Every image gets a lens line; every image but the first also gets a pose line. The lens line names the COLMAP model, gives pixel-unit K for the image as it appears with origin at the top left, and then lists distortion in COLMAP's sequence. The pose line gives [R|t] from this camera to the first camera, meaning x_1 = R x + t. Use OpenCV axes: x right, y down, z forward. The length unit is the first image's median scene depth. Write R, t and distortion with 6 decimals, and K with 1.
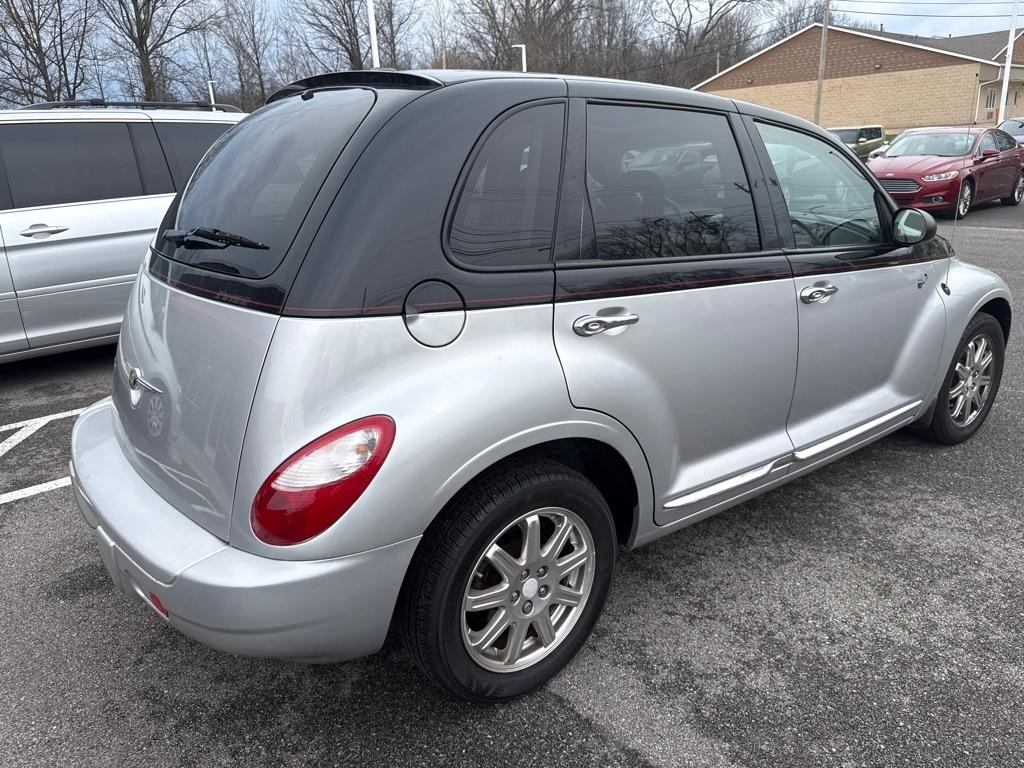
lens RADIAL K [[773.6, 0, 517.9], [0, 773.6, 373.9], [0, 0, 1]] dist [0.015504, -0.007037]
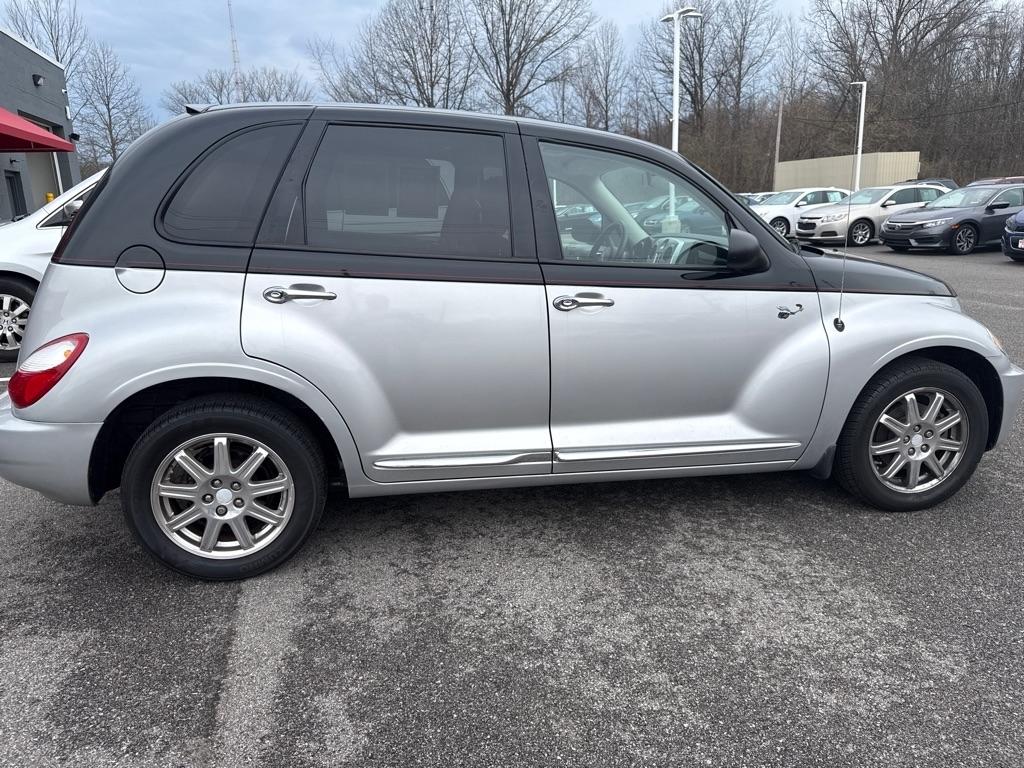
lens RADIAL K [[773.6, 0, 517.9], [0, 773.6, 373.9], [0, 0, 1]] dist [0.015504, -0.007037]
pose [[0.892734, 0.124412, -0.433068, 0.931480], [-0.146273, 0.989092, -0.017383, 0.027447], [0.426181, 0.078864, 0.901194, 0.037557]]
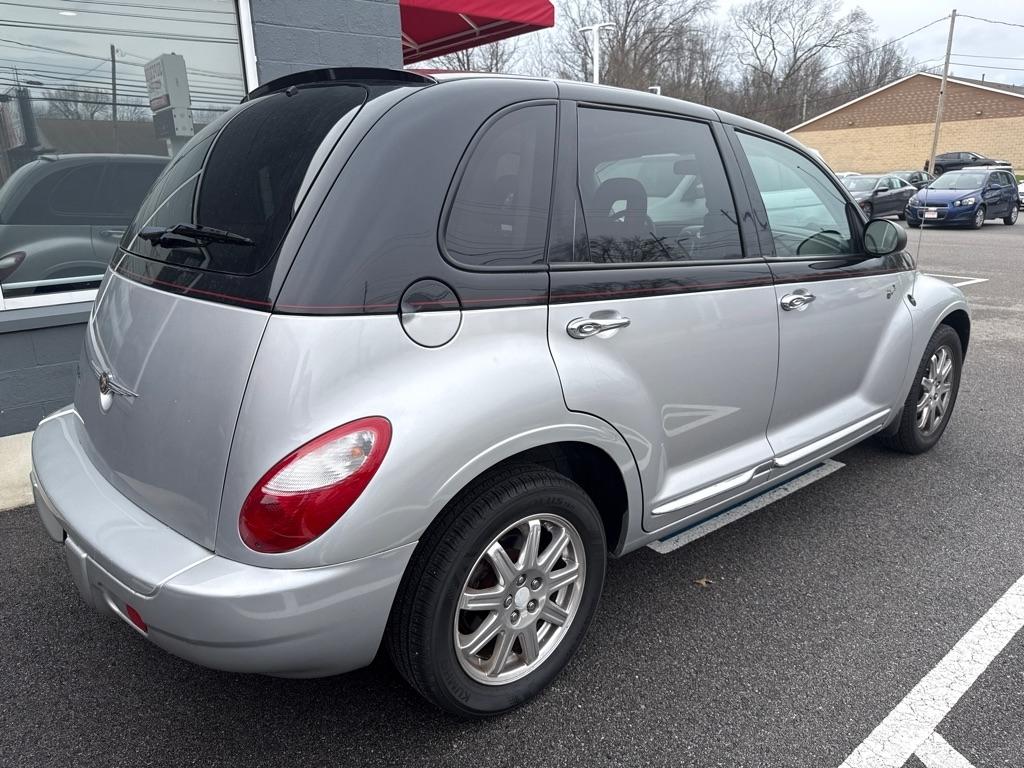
lens RADIAL K [[773.6, 0, 517.9], [0, 773.6, 373.9], [0, 0, 1]] dist [0.015504, -0.007037]
pose [[0.997990, 0.001001, 0.063369, -0.049089], [0.000505, 0.999718, -0.023743, 0.018154], [-0.063375, 0.023727, 0.997708, 0.018585]]
